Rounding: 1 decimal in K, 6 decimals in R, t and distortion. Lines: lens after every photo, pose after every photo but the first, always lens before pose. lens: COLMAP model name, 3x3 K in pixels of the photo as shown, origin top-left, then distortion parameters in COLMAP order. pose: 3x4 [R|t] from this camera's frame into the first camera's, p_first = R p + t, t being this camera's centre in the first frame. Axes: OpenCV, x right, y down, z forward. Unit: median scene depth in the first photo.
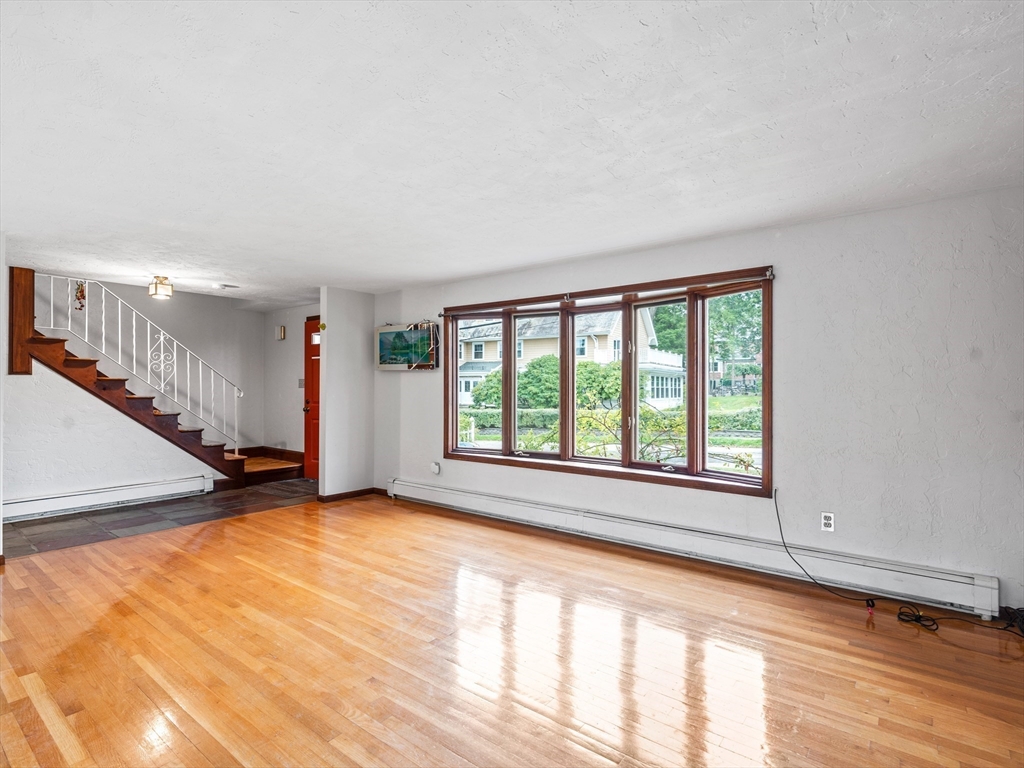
lens RADIAL K [[523.8, 0, 520.4], [0, 523.8, 386.8], [0, 0, 1]] dist [-0.000571, -0.000011]
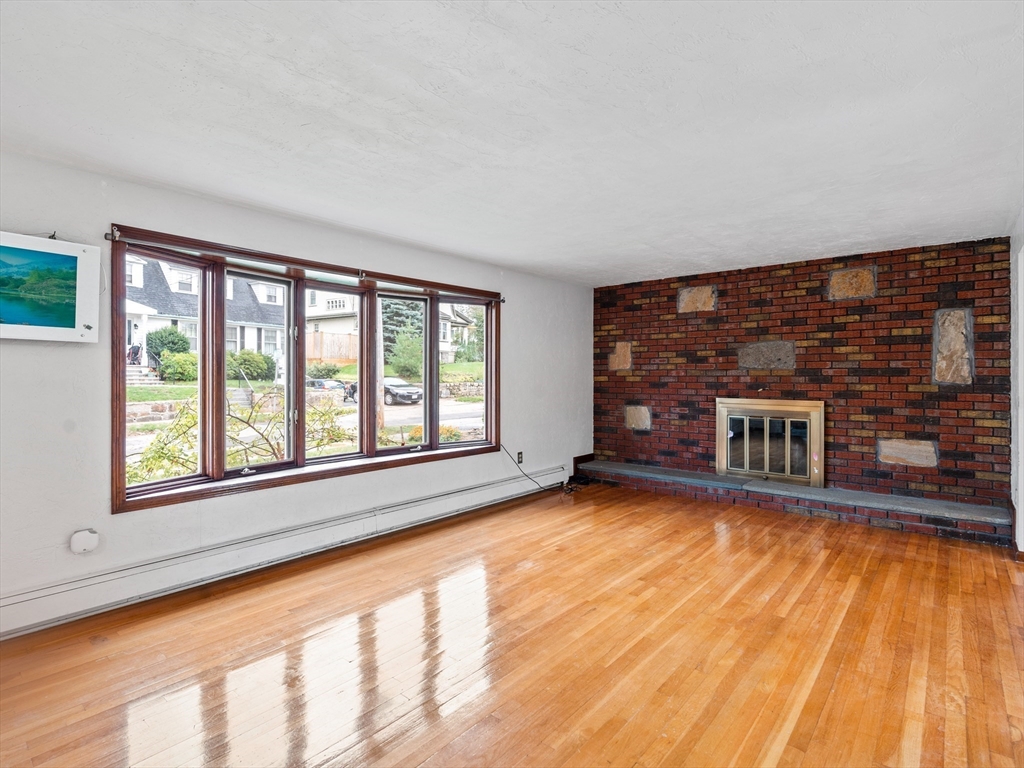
lens RADIAL K [[518.8, 0, 511.8], [0, 518.8, 379.9], [0, 0, 1]] dist [-0.007365, 0.001982]
pose [[0.053306, -0.011513, 0.998512, -0.842750], [-0.000105, 0.999933, 0.011535, -0.003500], [-0.998578, -0.000719, 0.053301, 0.768223]]
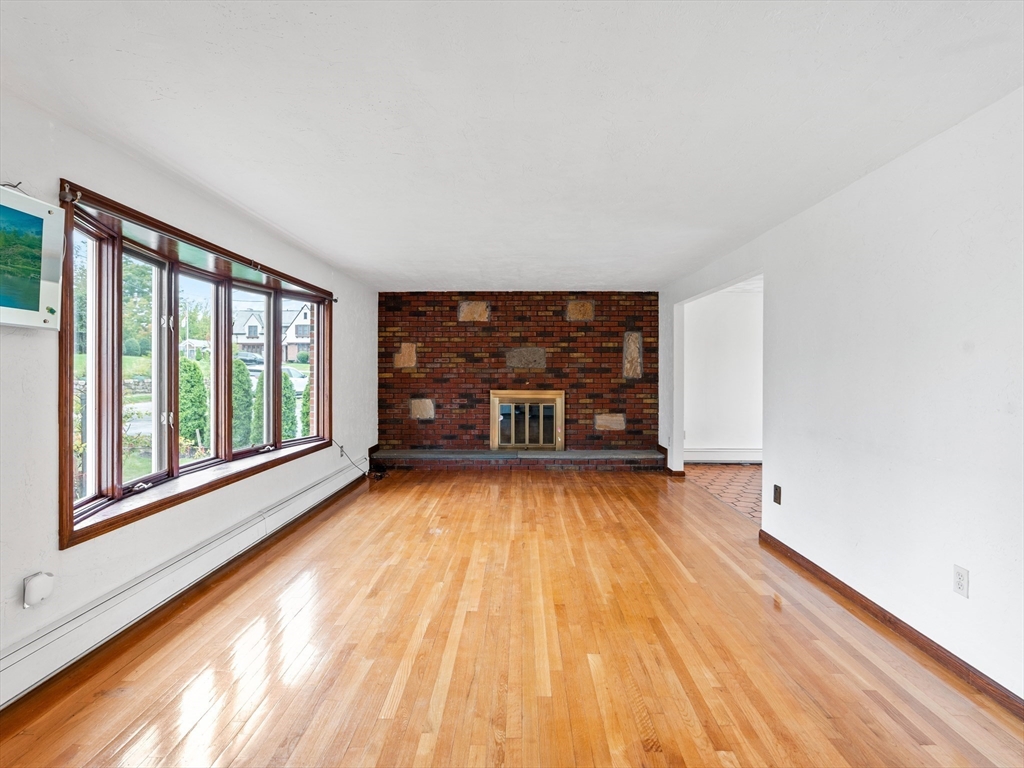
lens RADIAL K [[518.8, 0, 511.8], [0, 518.8, 379.9], [0, 0, 1]] dist [-0.007365, 0.001982]
pose [[-0.592617, -0.015432, 0.805336, -0.896257], [-0.002997, 0.999852, 0.016954, -0.004580], [-0.805479, 0.007634, -0.592576, 1.271059]]
